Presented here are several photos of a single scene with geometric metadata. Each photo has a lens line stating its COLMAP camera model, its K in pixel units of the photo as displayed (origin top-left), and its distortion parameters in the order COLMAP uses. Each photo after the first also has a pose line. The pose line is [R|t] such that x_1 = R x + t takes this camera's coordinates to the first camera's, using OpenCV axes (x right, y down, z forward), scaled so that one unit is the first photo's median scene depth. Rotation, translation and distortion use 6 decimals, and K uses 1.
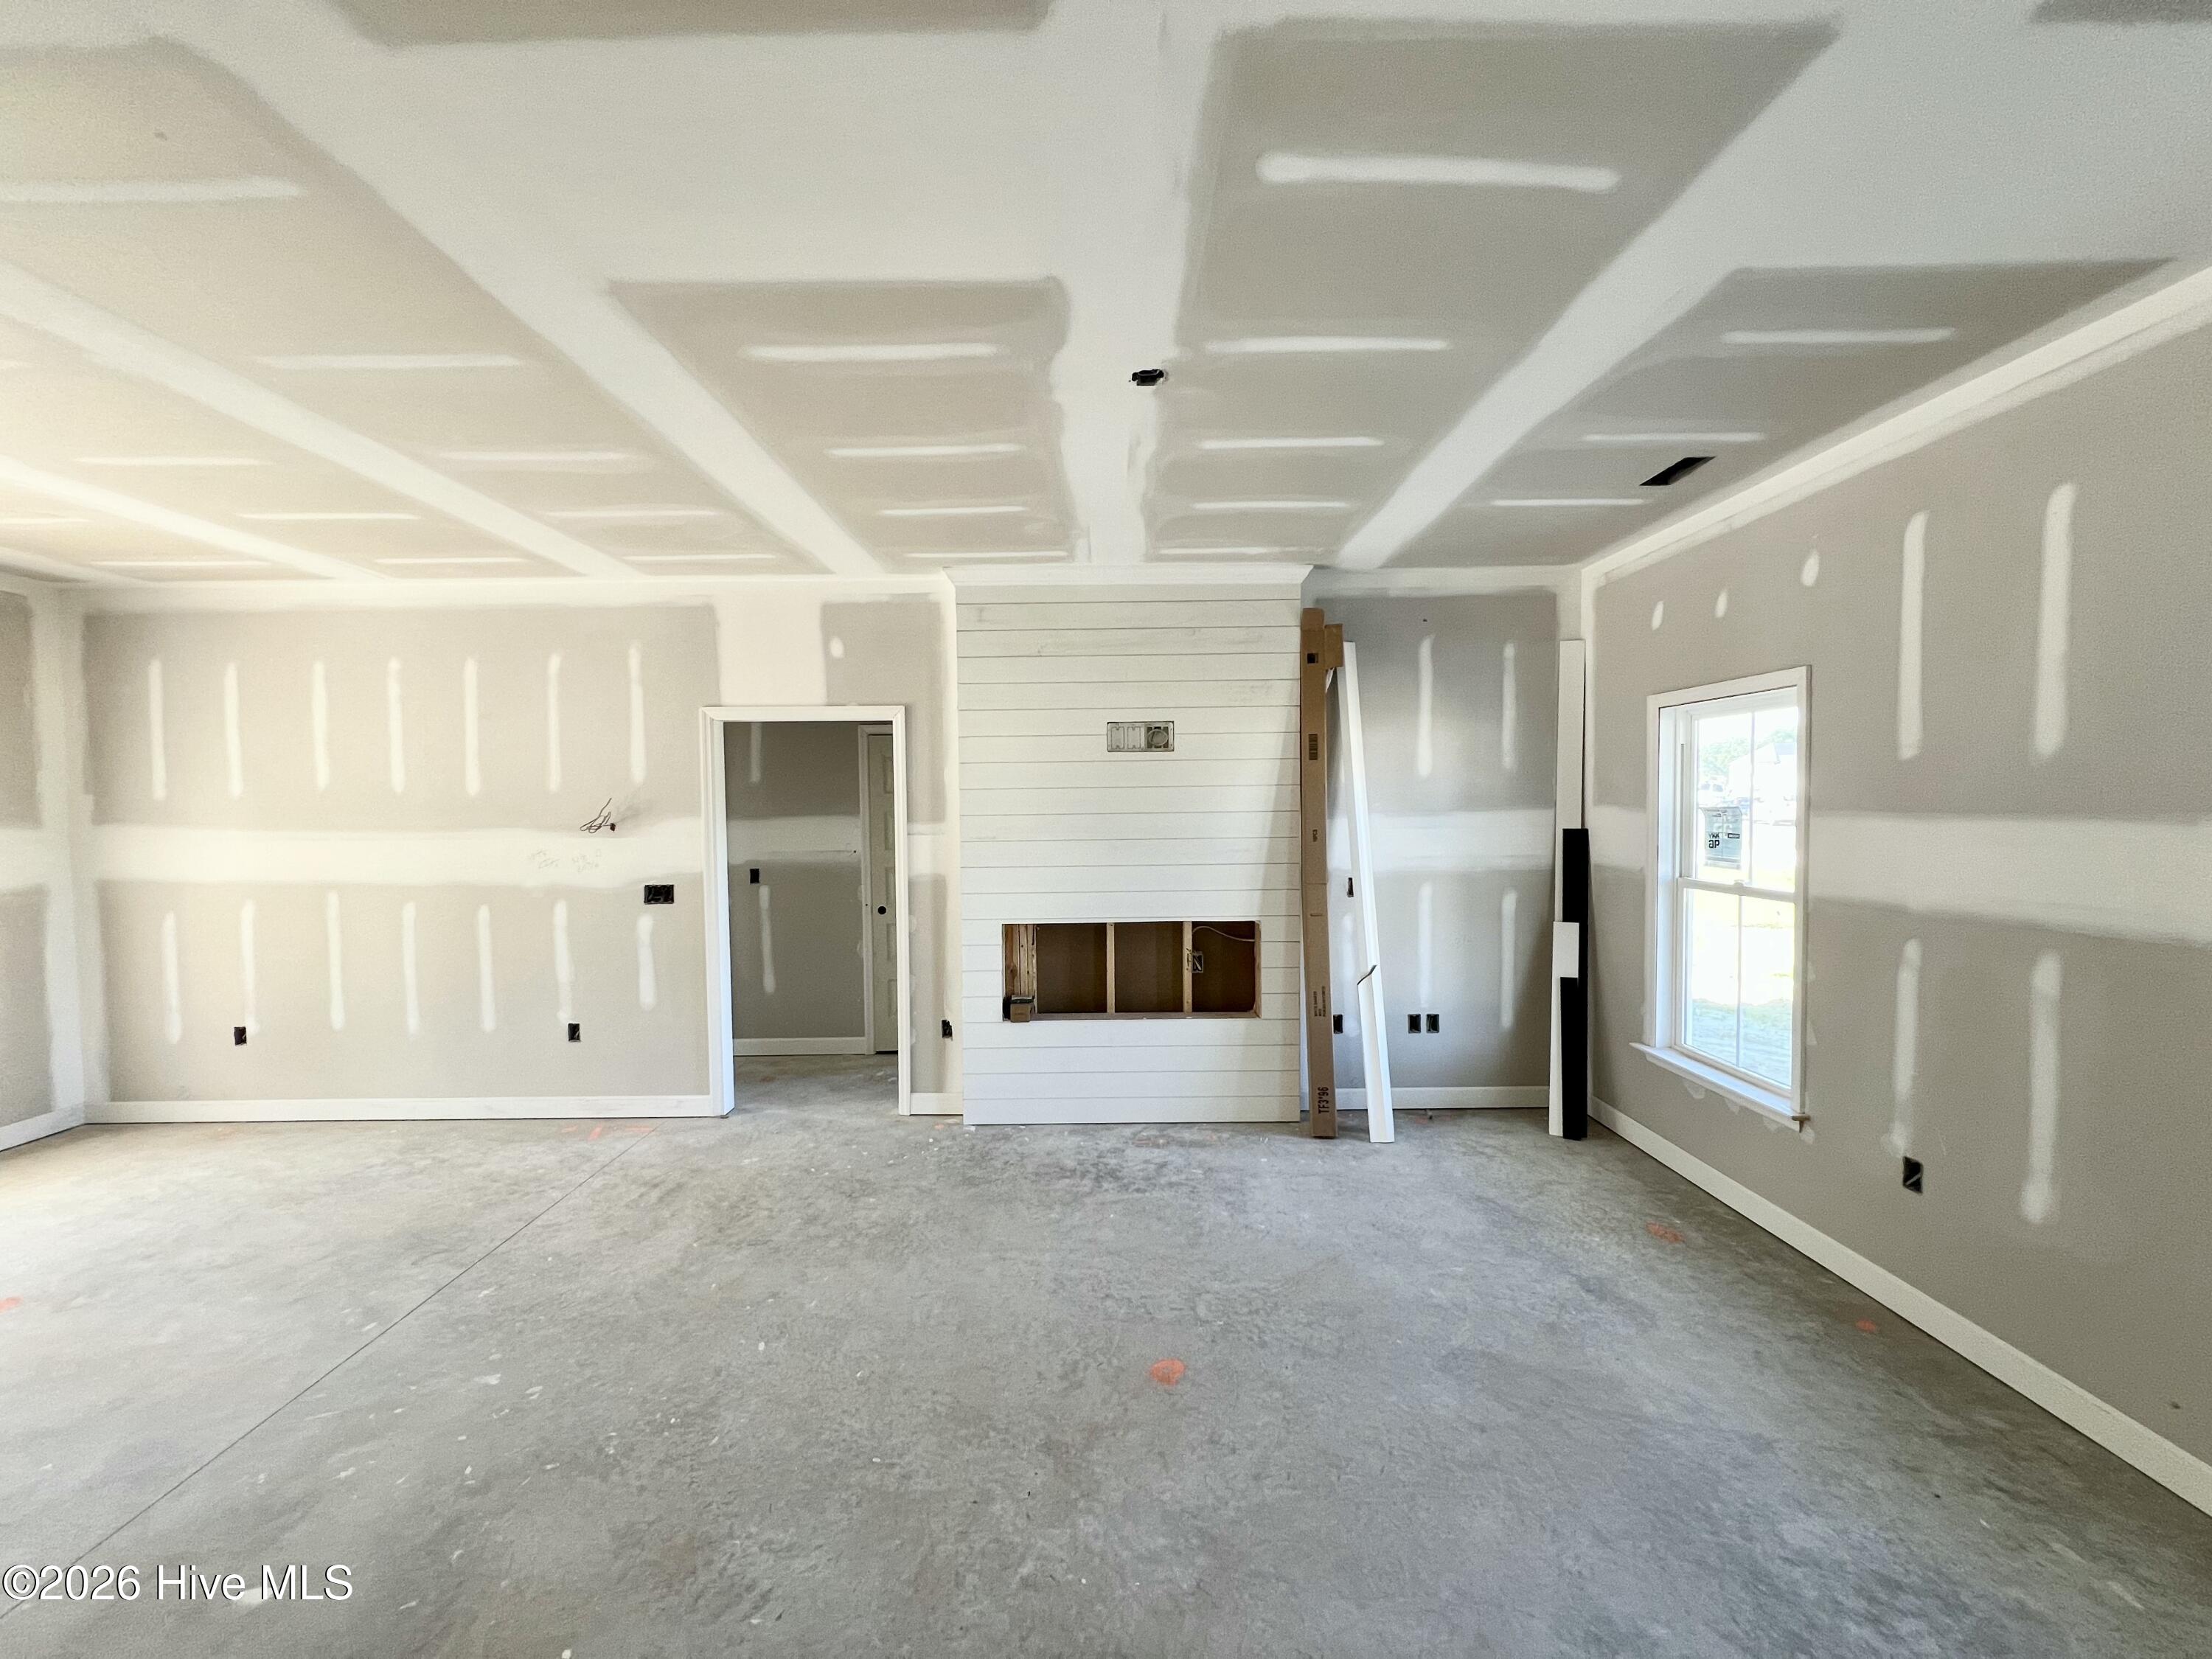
lens RADIAL K [[889.0, 0, 1099.6], [0, 889.0, 830.9], [0, 0, 1]] dist [0.002758, -0.000332]
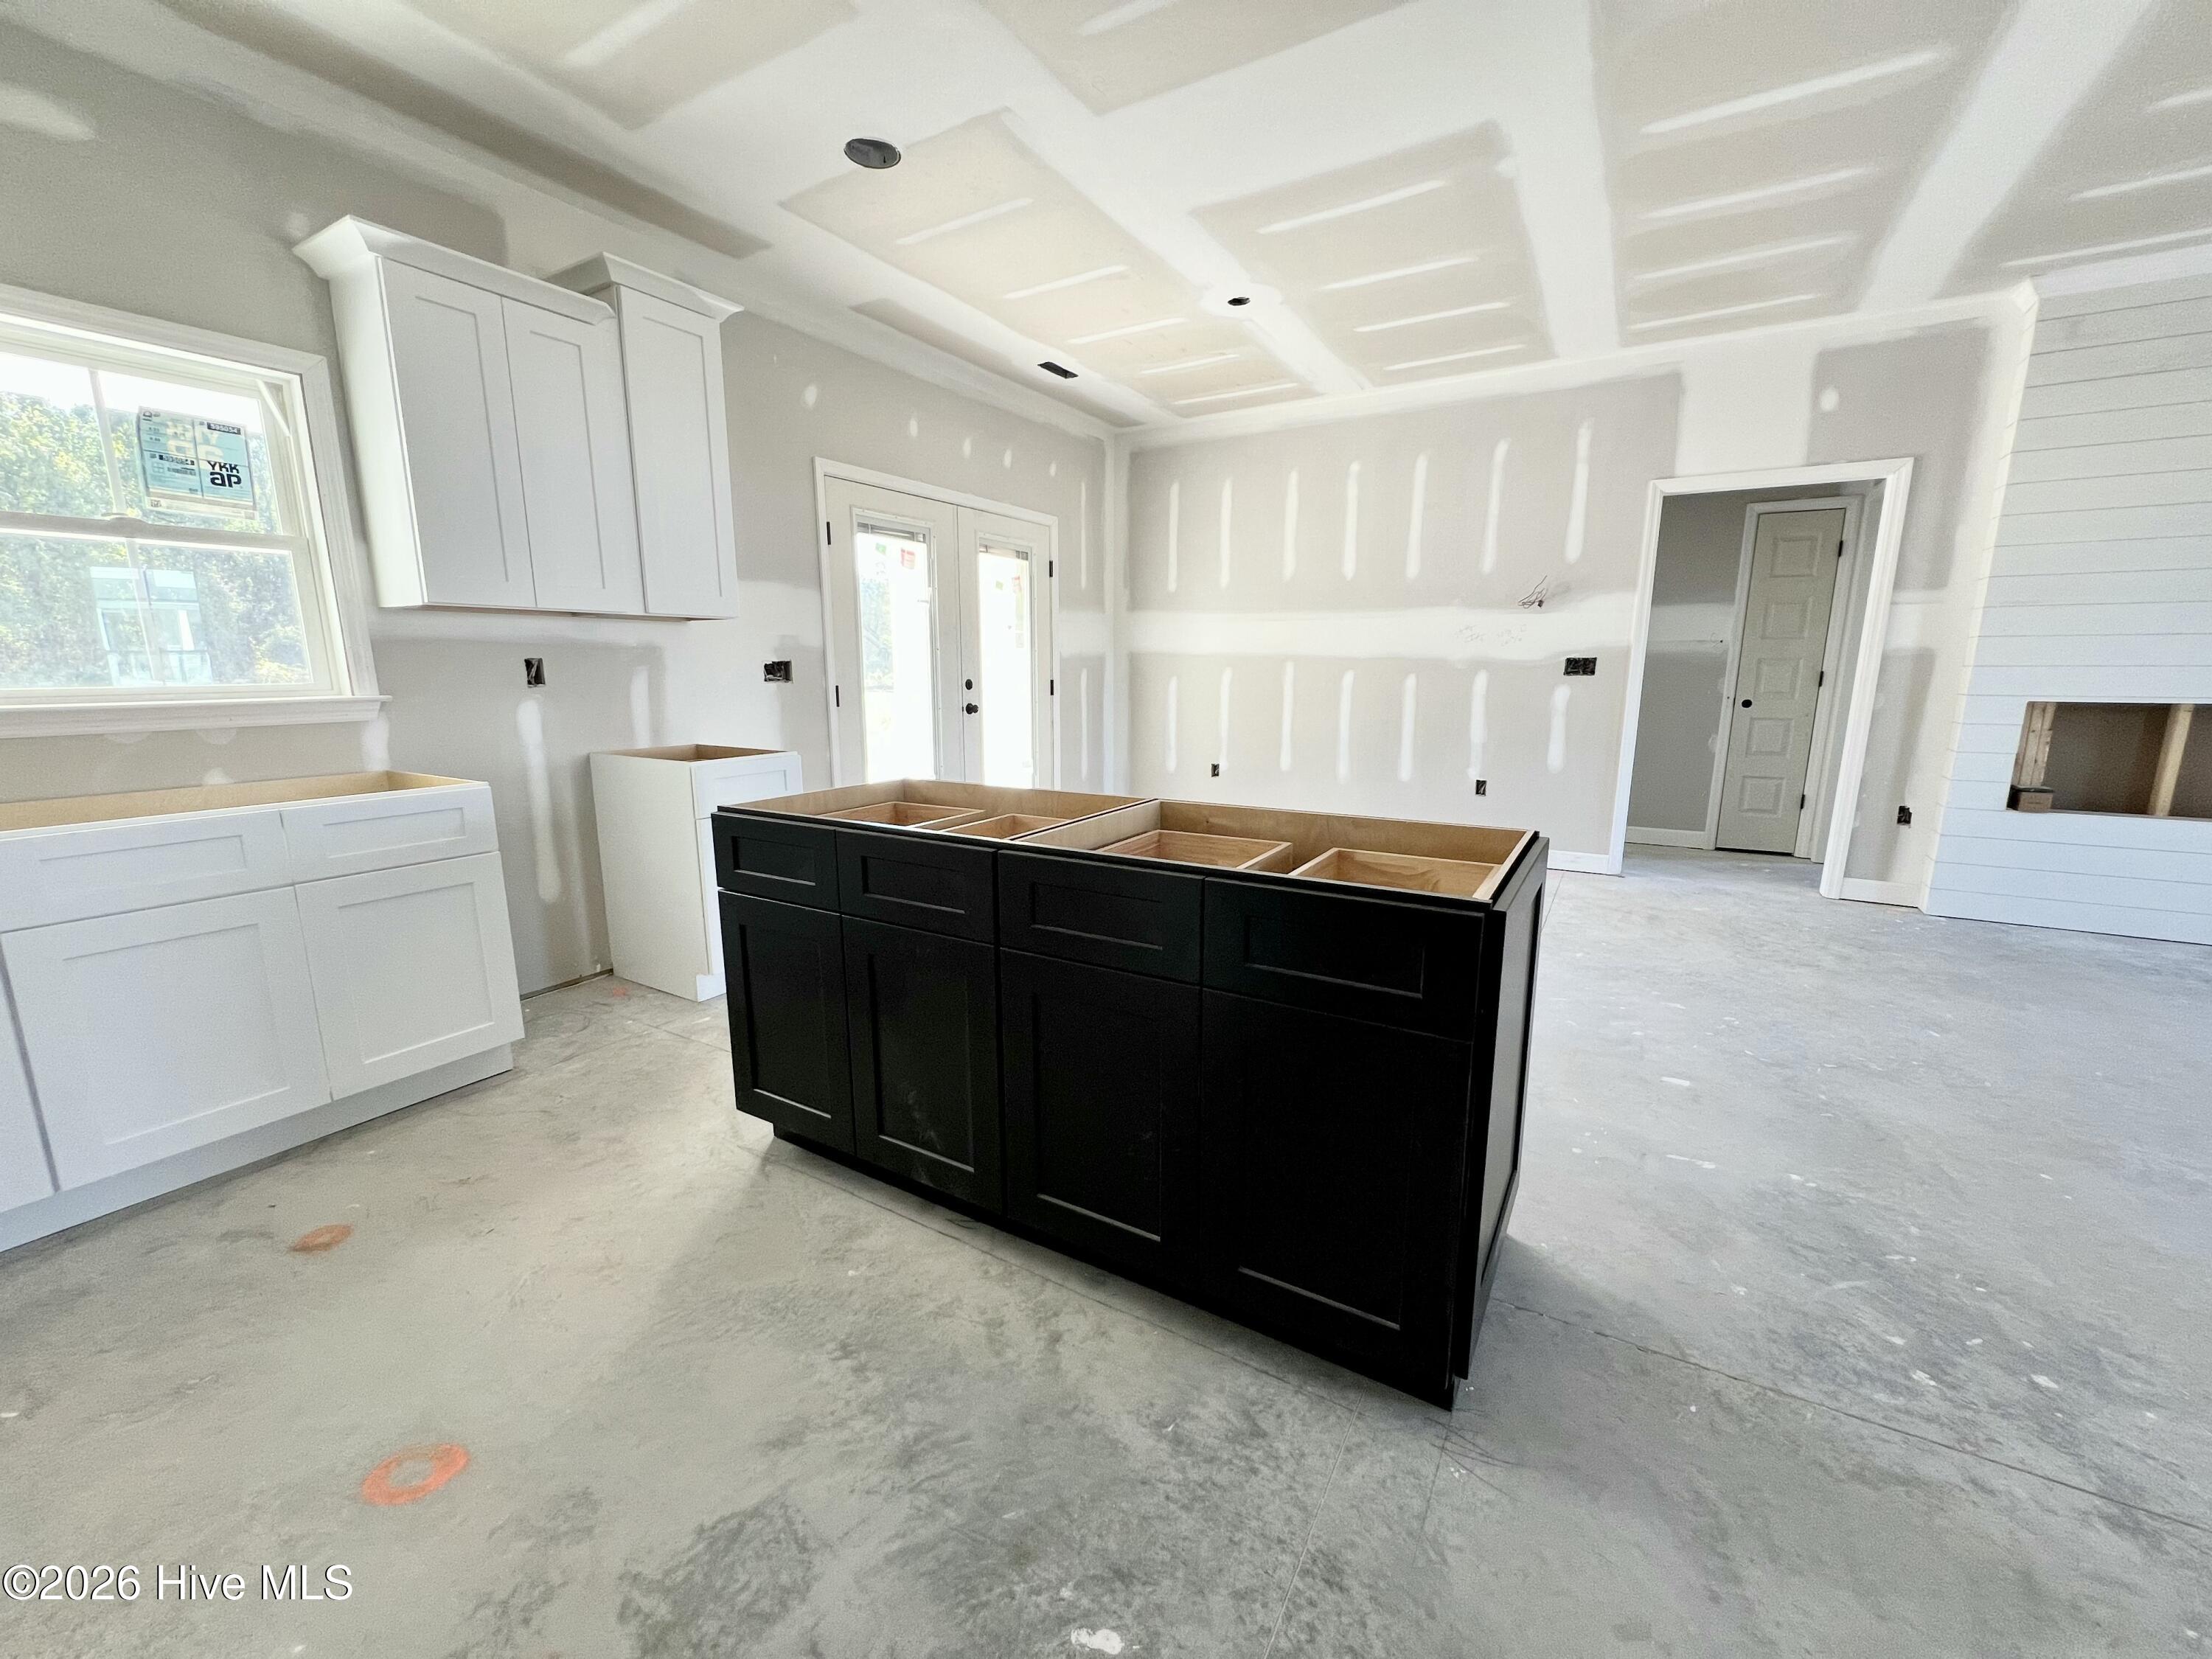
lens RADIAL K [[889.0, 0, 1106.1], [0, 889.0, 833.2], [0, 0, 1]] dist [0.002758, -0.000332]
pose [[0.859651, 0.105181, -0.499937, -0.430002], [-0.024627, 0.985971, 0.165091, 0.106781], [0.510287, -0.129609, 0.850181, -0.242355]]
